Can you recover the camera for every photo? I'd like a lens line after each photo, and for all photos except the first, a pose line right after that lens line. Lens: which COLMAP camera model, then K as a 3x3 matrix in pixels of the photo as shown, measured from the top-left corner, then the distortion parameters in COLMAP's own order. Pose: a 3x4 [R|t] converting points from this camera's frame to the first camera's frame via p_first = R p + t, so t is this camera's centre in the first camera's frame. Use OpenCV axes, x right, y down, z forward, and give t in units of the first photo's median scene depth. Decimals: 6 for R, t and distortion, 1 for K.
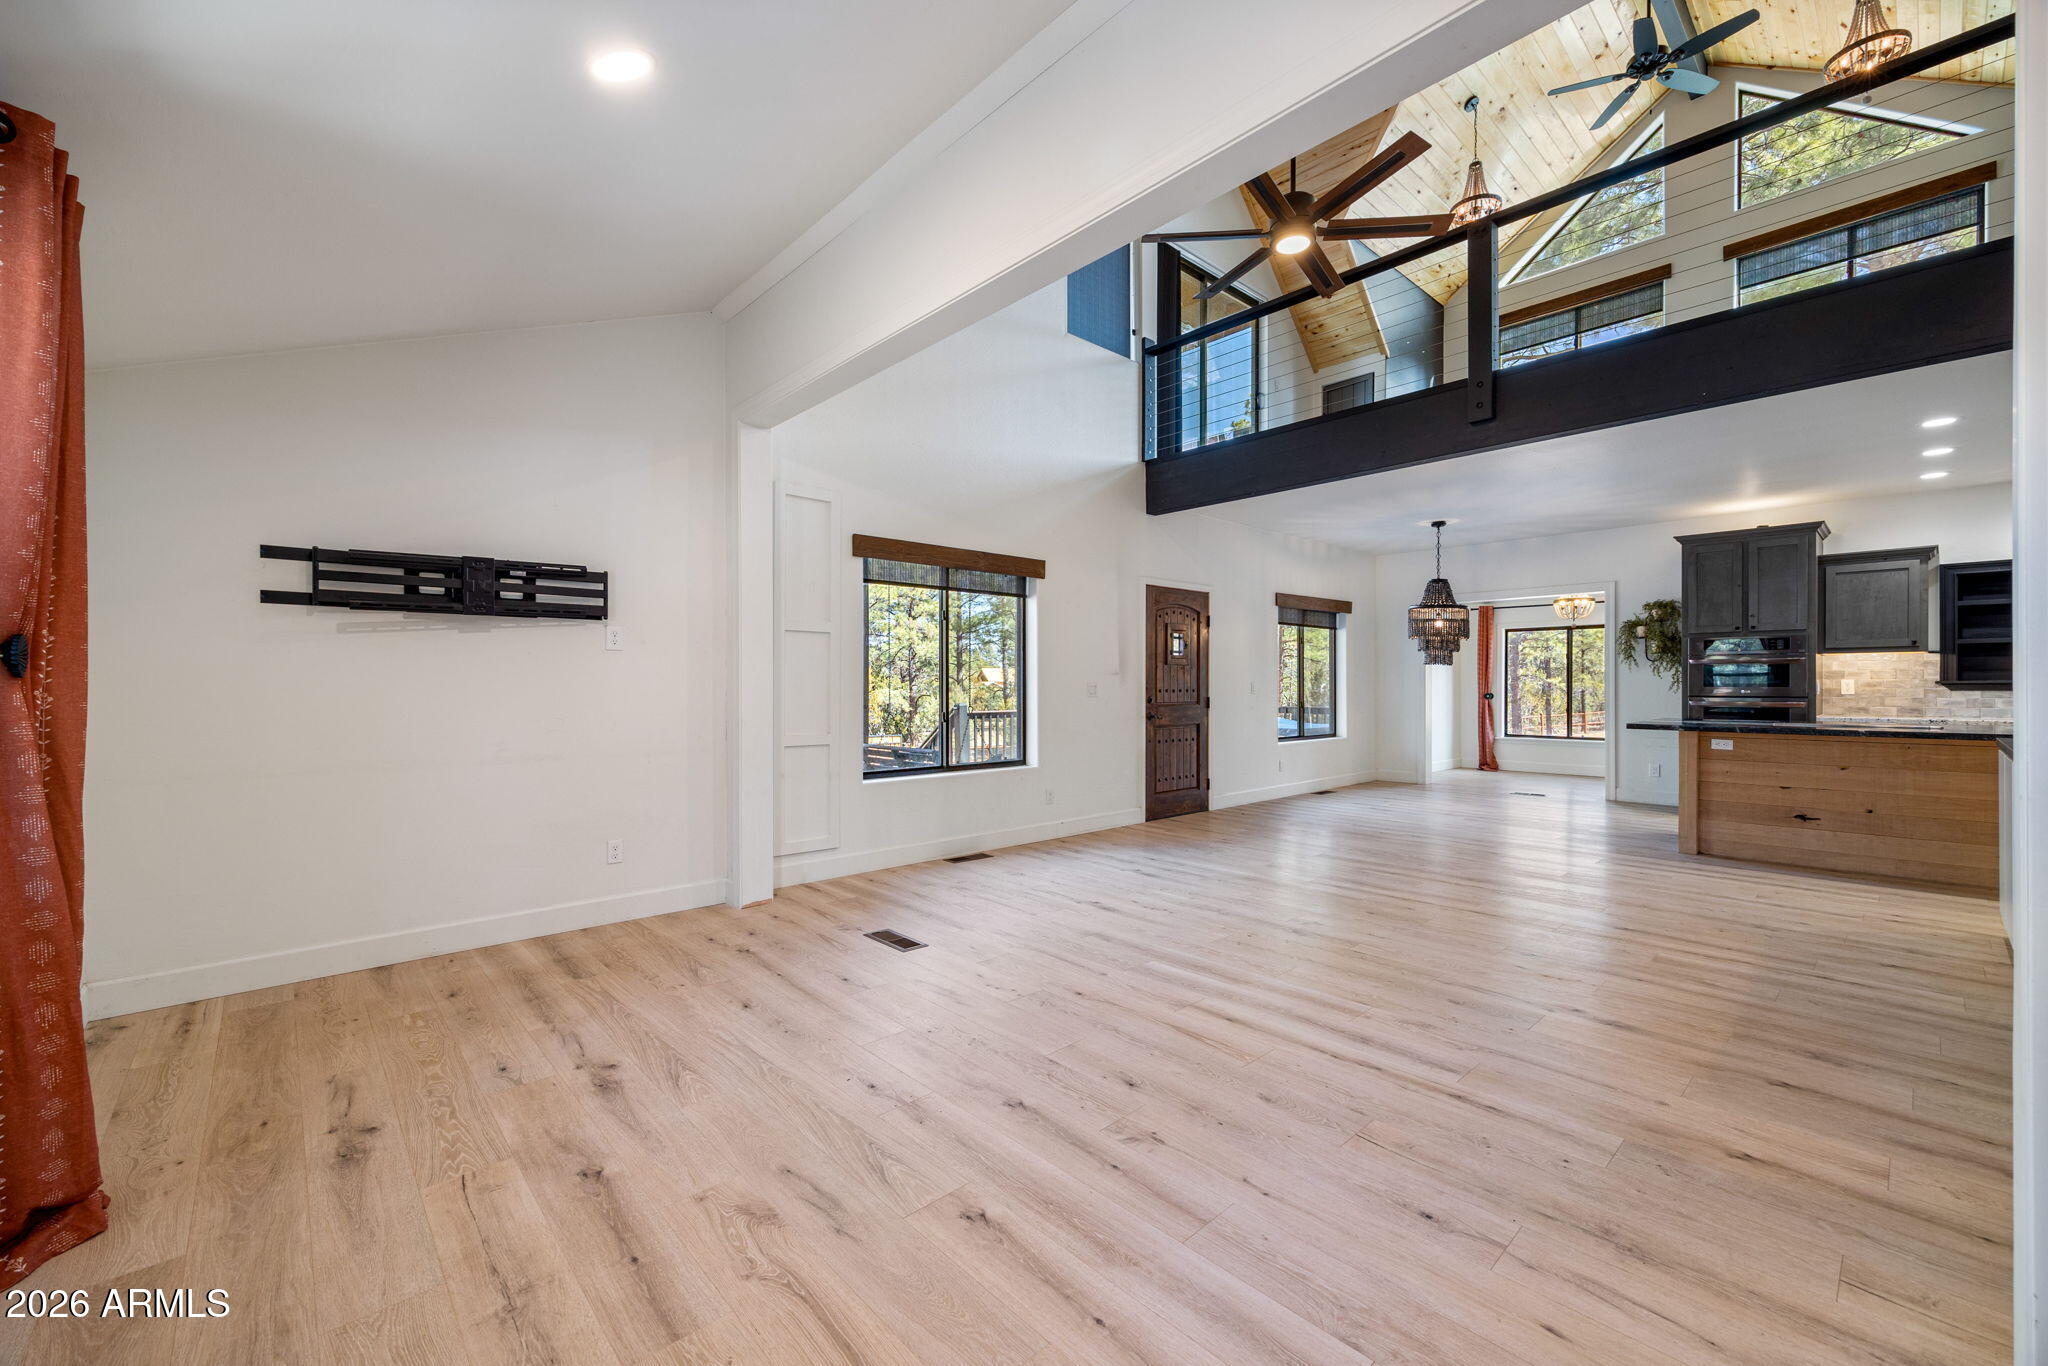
lens RADIAL K [[784.8, 0, 1024.0], [0, 784.8, 689.9], [0, 0, 1]] dist [-0.001391, -0.000875]
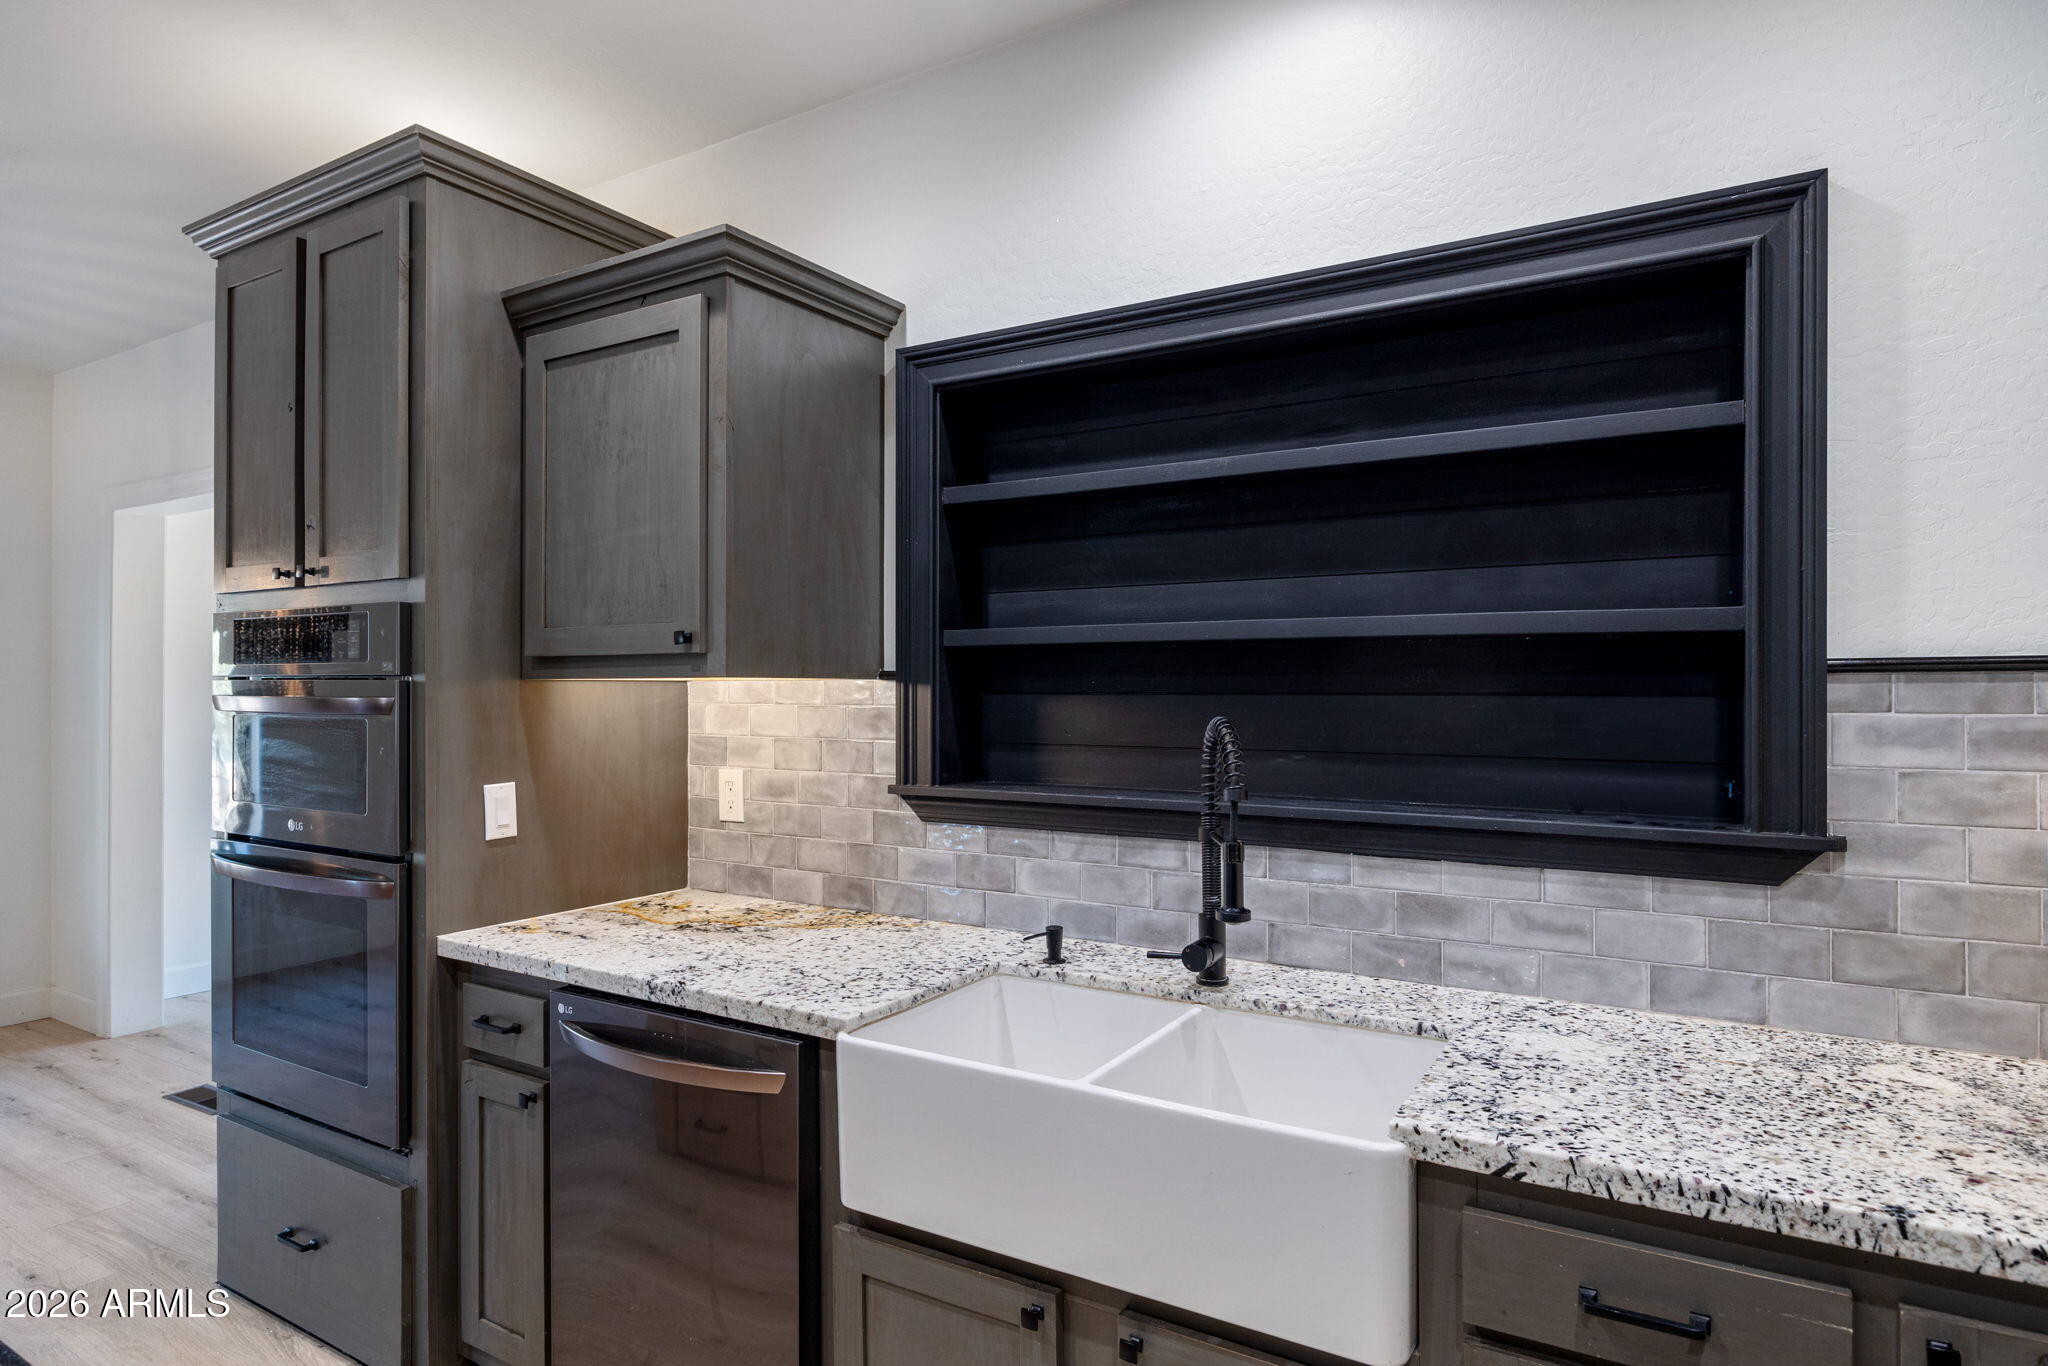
lens RADIAL K [[1052.7, 0, 1025.8], [0, 1052.7, 692.8], [0, 0, 1]] dist [-0.015654, 0.000256]
pose [[0.953415, -0.001001, 0.301659, 1.096921], [0.002719, 0.999982, -0.005274, -0.040576], [-0.301649, 0.005849, 0.953401, 0.639209]]
